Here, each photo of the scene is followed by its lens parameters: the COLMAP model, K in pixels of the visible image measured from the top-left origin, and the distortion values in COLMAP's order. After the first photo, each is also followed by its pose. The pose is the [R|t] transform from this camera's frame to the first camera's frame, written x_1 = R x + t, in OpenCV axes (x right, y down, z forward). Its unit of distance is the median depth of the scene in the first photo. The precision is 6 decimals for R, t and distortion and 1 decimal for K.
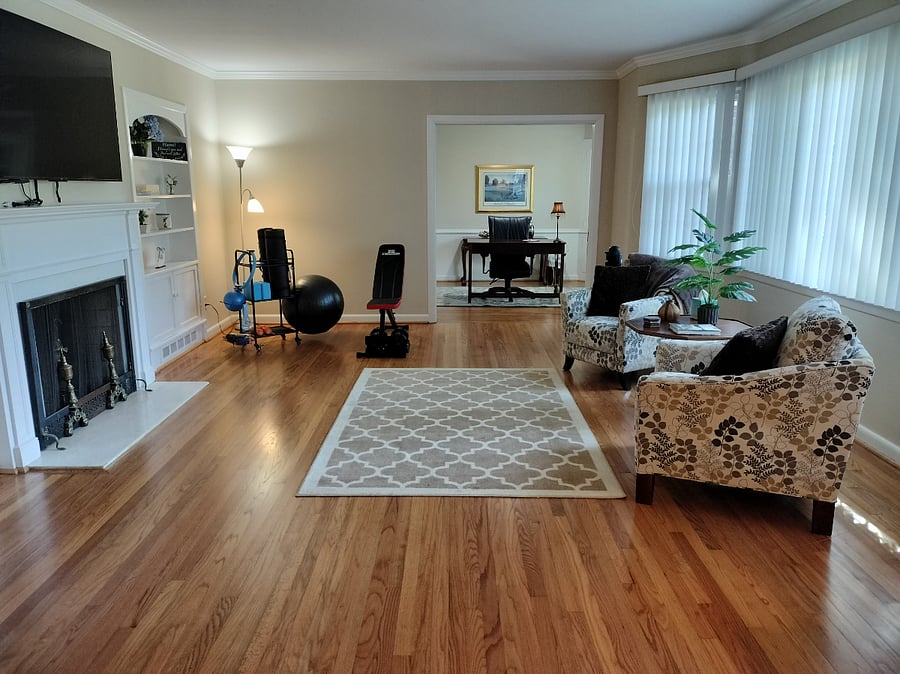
lens RADIAL K [[671.5, 0, 450.0], [0, 671.5, 337.0], [0, 0, 1]] dist [0.000002, -0.000871]
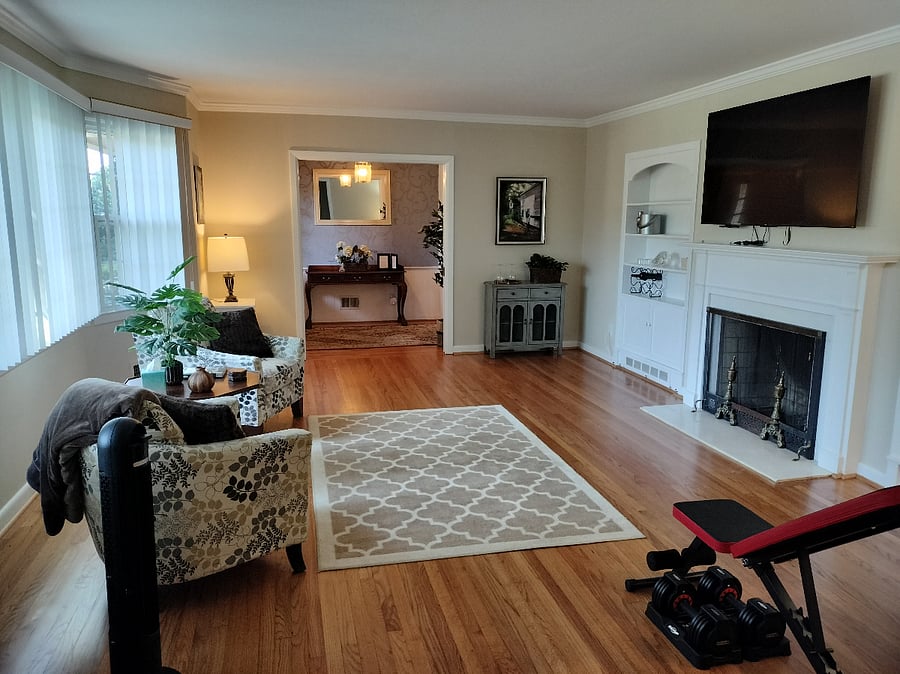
lens RADIAL K [[671.5, 0, 450.0], [0, 671.5, 337.0], [0, 0, 1]] dist [0.000002, -0.000871]
pose [[-0.971984, 0.038776, -0.231828, 0.228445], [-0.054245, 0.922669, 0.381759, -0.449940], [0.228704, 0.383639, -0.894715, 1.902474]]
